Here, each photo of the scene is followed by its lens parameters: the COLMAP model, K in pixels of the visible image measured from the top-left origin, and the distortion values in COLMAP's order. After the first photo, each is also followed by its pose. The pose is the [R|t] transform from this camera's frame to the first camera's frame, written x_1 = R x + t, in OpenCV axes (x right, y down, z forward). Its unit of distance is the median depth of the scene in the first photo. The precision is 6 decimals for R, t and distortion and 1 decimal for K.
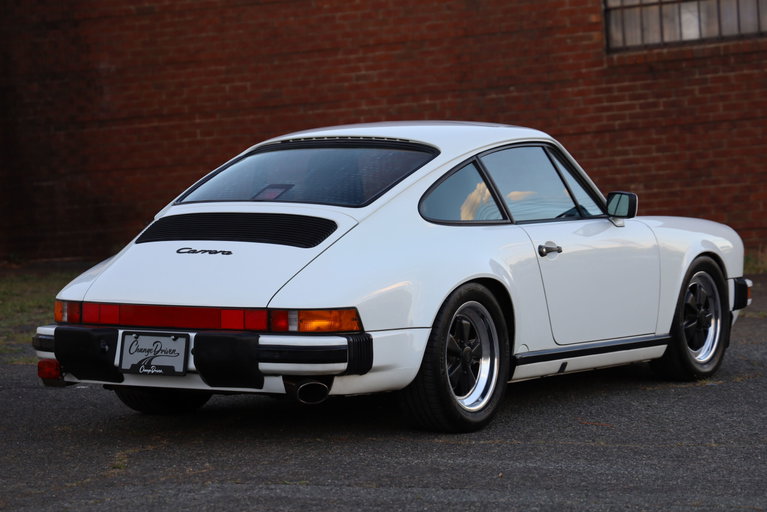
lens RADIAL K [[2141.3, 0, 380.3], [0, 2141.3, 251.2], [0, 0, 1]] dist [0.512120, 0.000000]
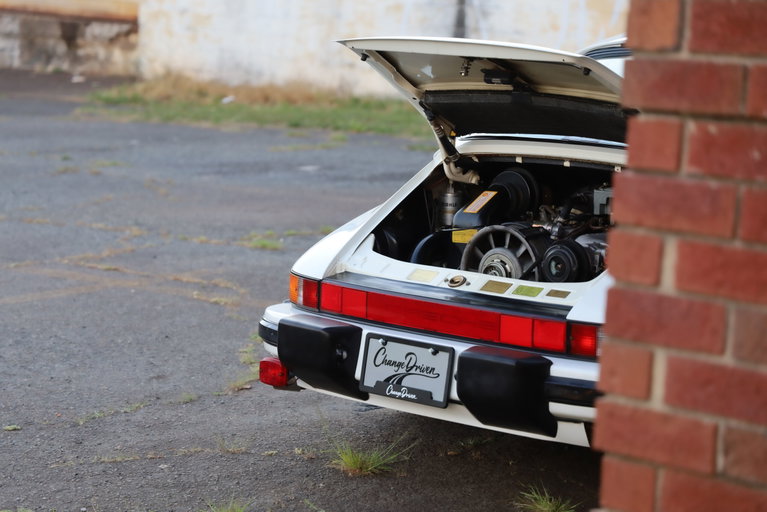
lens RADIAL K [[2141.3, 0, 382.7], [0, 2141.3, 254.5], [0, 0, 1]] dist [0.512120, 0.000000]
pose [[0.979754, 0.048977, -0.194124, 0.021093], [-0.029933, 0.994552, 0.099847, -0.059099], [0.197956, -0.092015, 0.975883, 0.319755]]
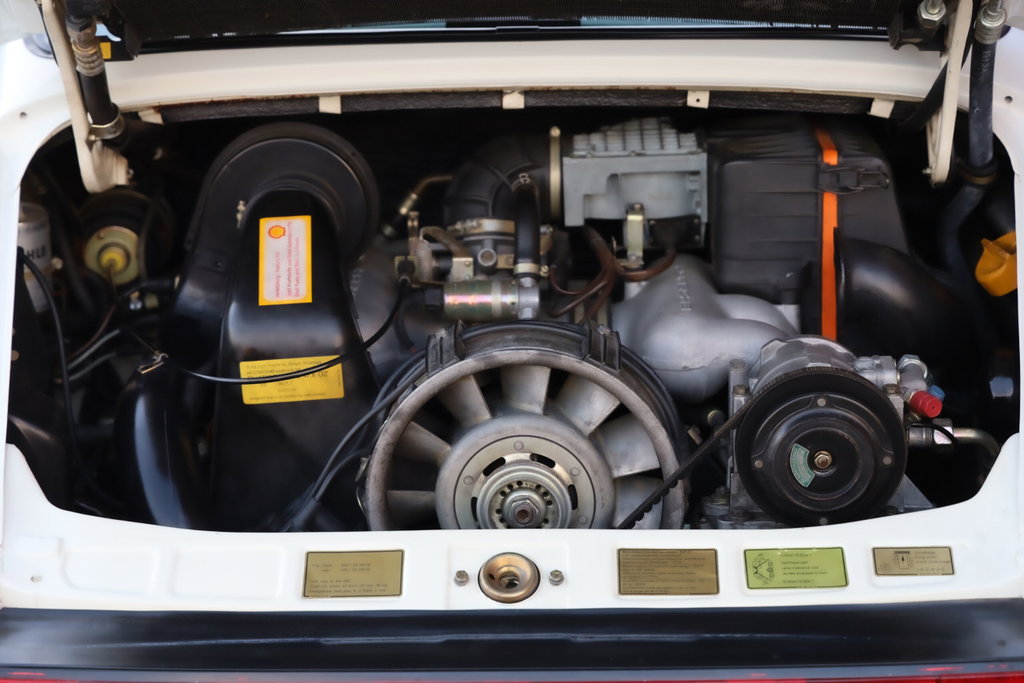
lens RADIAL K [[2648.7, 0, 509.6], [0, 2648.7, 340.7], [0, 0, 1]] dist [0.464540, 0.000000]
pose [[0.870018, -0.169673, 0.462904, -0.212140], [0.038632, 0.959489, 0.279084, -0.077704], [-0.491505, -0.224925, 0.841327, 0.796446]]
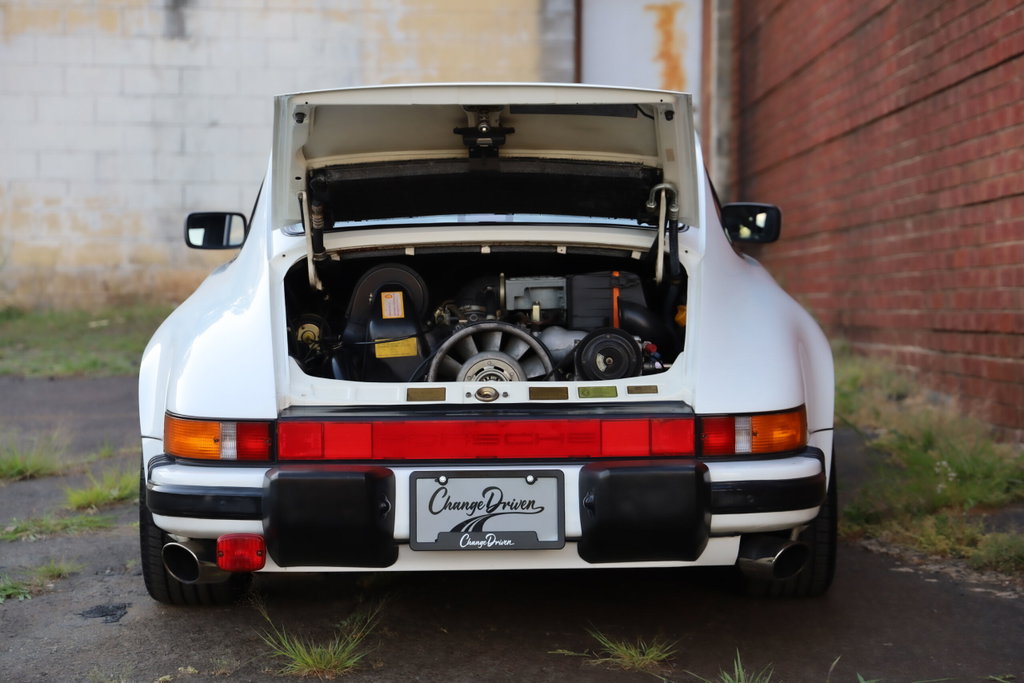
lens RADIAL K [[2200.8, 0, 513.9], [0, 2200.8, 340.2], [0, 0, 1]] dist [0.233605, 0.000000]
pose [[0.853540, -0.042949, 0.519255, -0.381333], [0.028357, 0.998949, 0.036013, -0.014365], [-0.520256, -0.016014, 0.853860, 0.526824]]
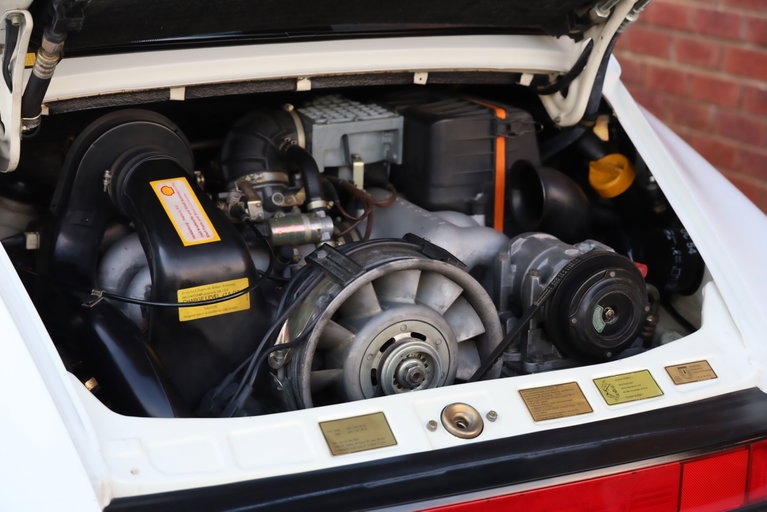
lens RADIAL K [[1658.5, 0, 384.0], [0, 1658.5, 257.5], [0, 0, 1]] dist [0.353617, 0.000000]
pose [[0.542086, -0.243525, 0.804262, -0.281182], [-0.006676, 0.955809, 0.293912, -0.070795], [-0.840296, -0.164695, 0.516505, 0.908550]]
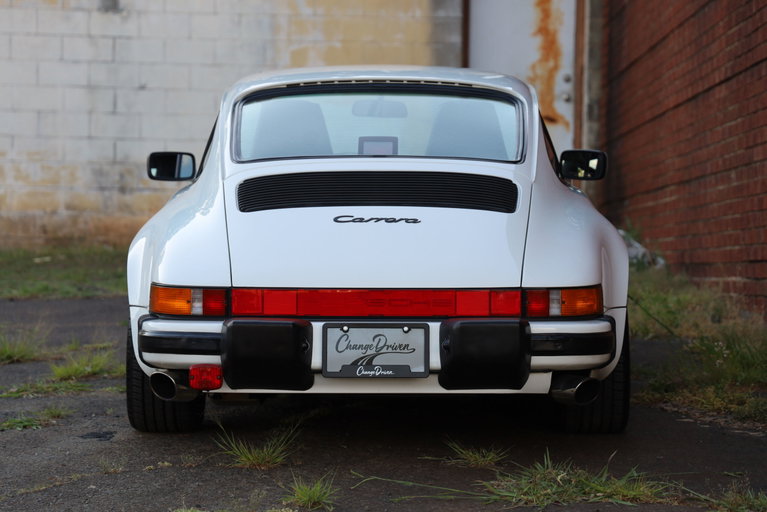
lens RADIAL K [[2141.3, 0, 380.6], [0, 2141.3, 254.1], [0, 0, 1]] dist [0.512120, 0.000000]
pose [[0.860868, -0.020360, 0.508421, -0.494324], [0.016123, 0.999789, 0.012737, 0.002906], [-0.508573, -0.002768, 0.861014, 0.332455]]
